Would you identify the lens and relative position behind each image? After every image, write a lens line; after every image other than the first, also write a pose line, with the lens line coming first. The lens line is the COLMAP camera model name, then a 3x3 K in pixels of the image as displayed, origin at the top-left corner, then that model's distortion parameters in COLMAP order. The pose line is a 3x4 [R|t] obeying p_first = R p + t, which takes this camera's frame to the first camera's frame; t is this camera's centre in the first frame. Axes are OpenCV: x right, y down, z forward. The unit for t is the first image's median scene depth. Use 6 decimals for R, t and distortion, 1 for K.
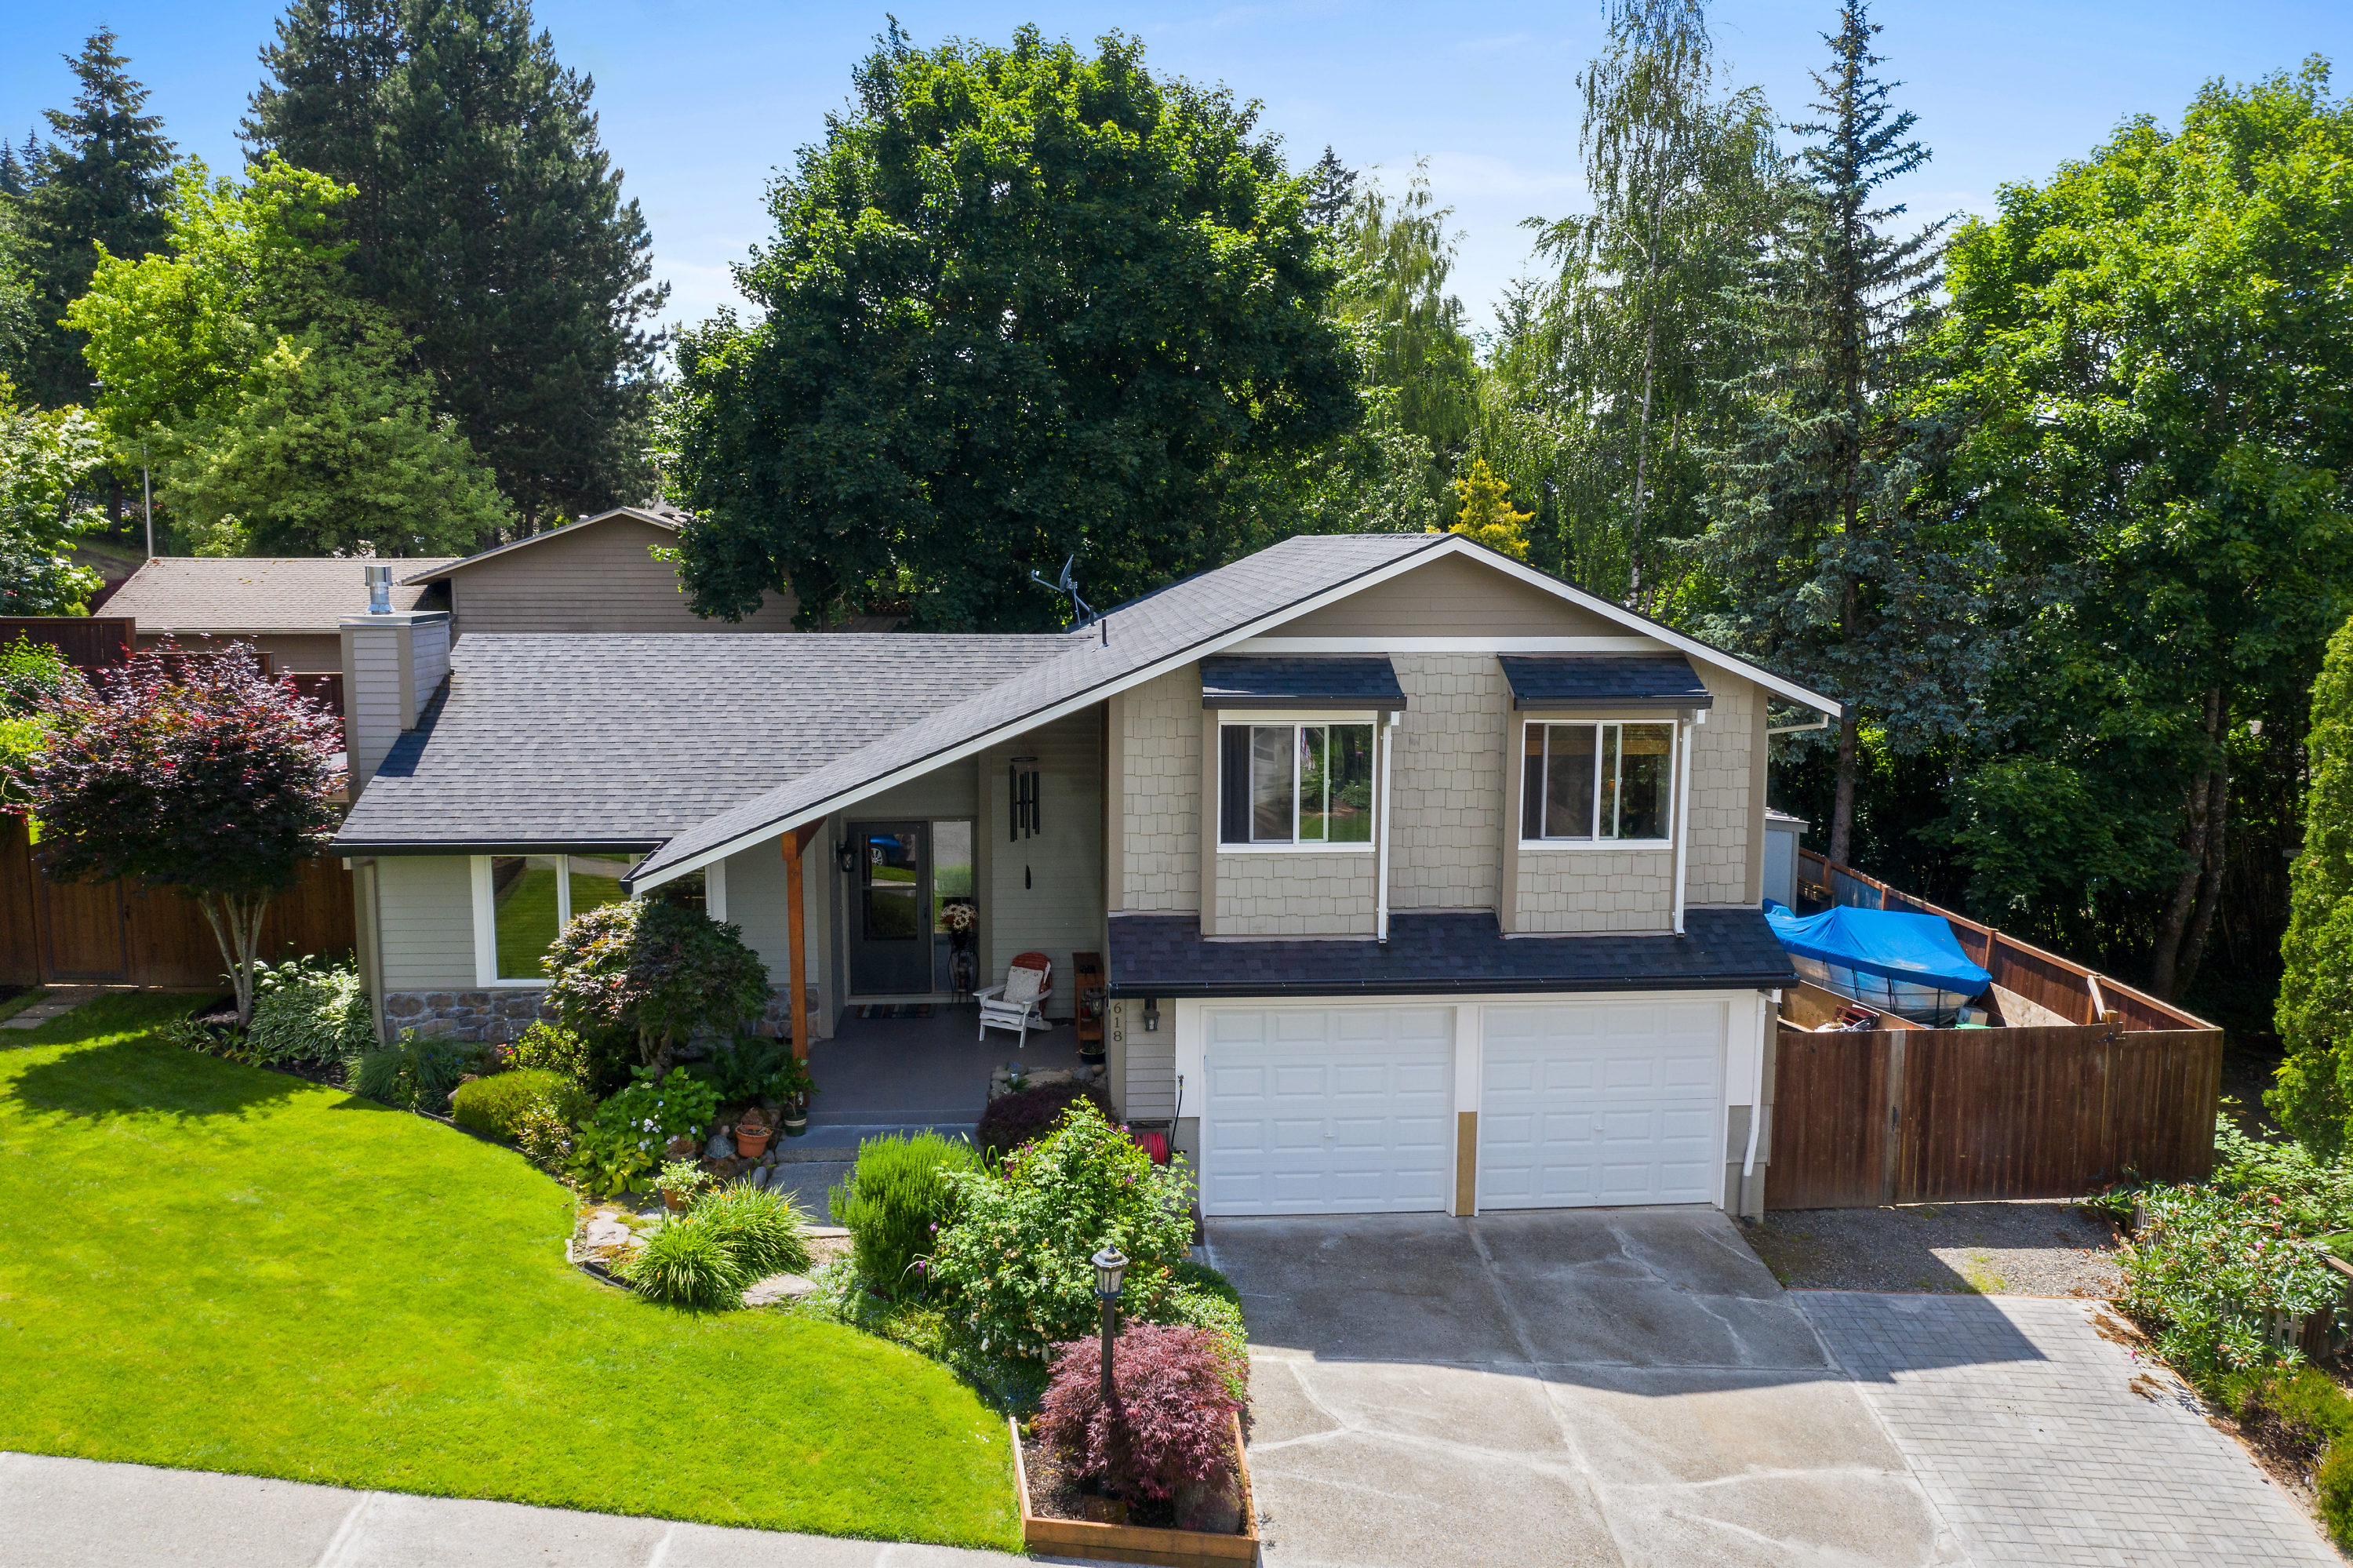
lens RADIAL K [[1864.4, 0, 1183.9], [0, 1864.4, 786.0], [0, 0, 1]] dist [-0.014785, -0.009177]
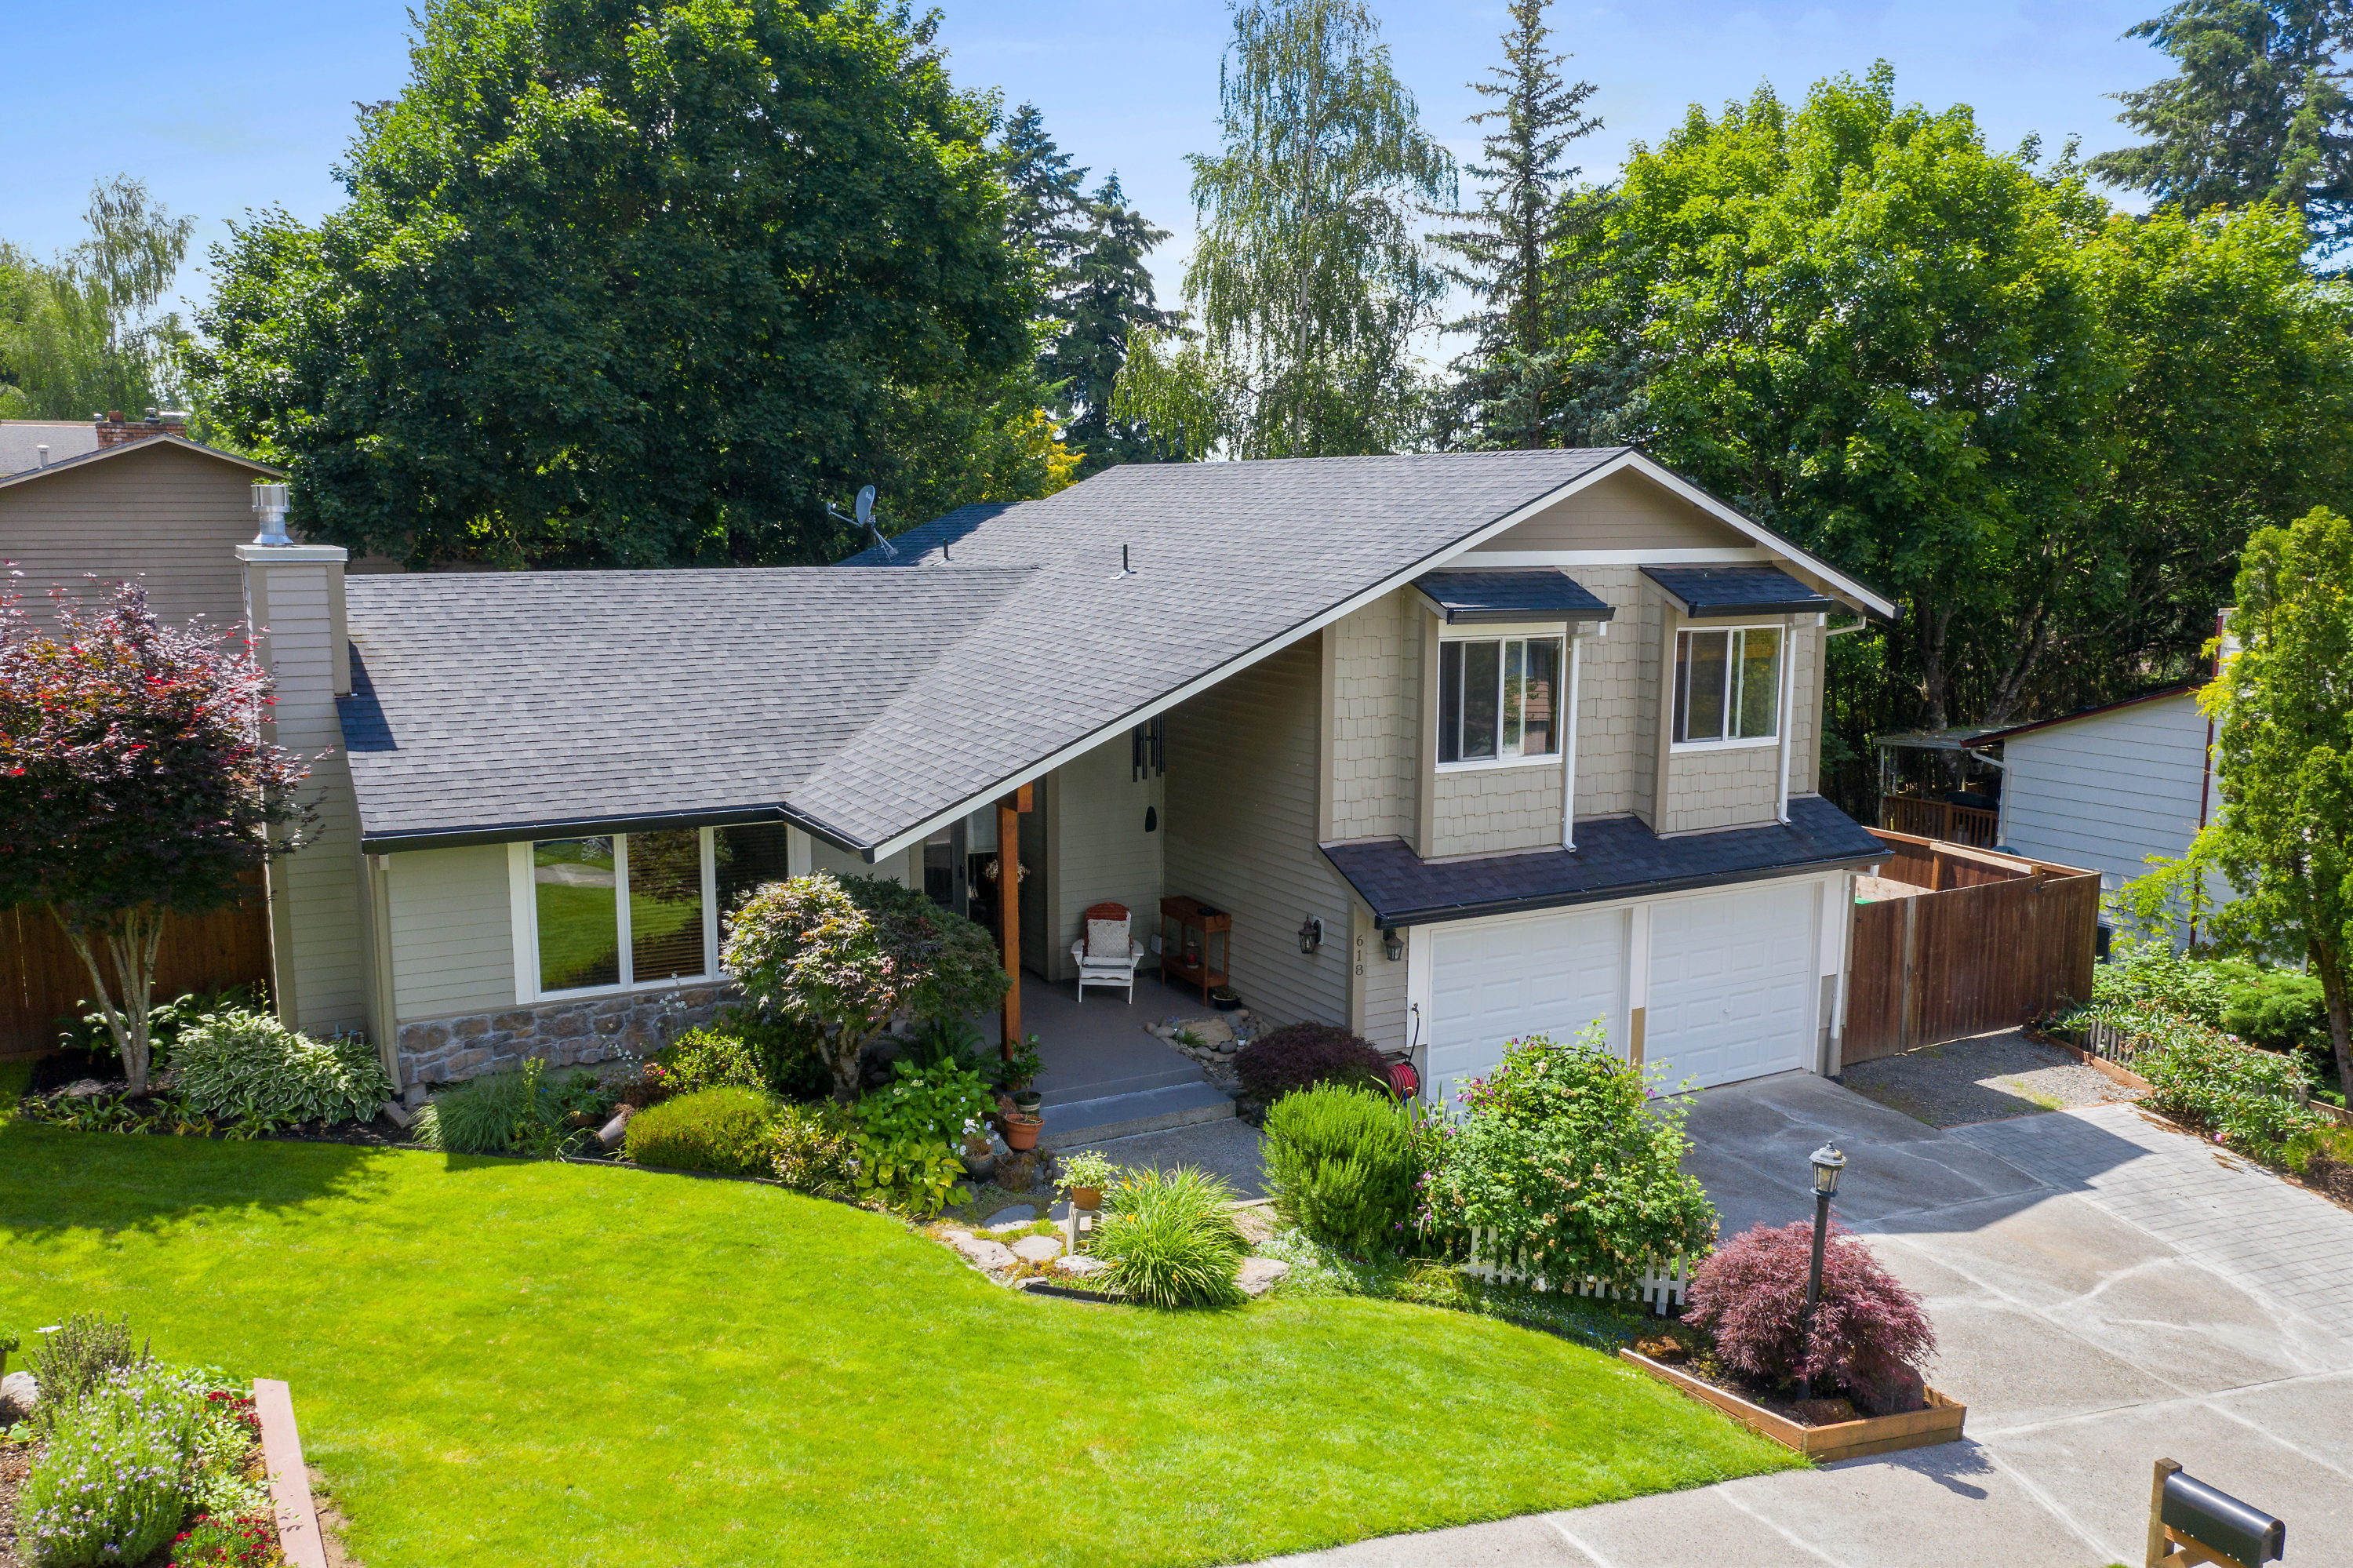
lens RADIAL K [[1864.4, 0, 1181.0], [0, 1864.4, 783.5], [0, 0, 1]] dist [-0.014785, -0.009177]
pose [[0.908321, -0.063787, 0.413381, -0.501483], [0.055770, 0.997948, 0.031447, 0.003078], [-0.414539, -0.005510, 0.910015, 0.163145]]
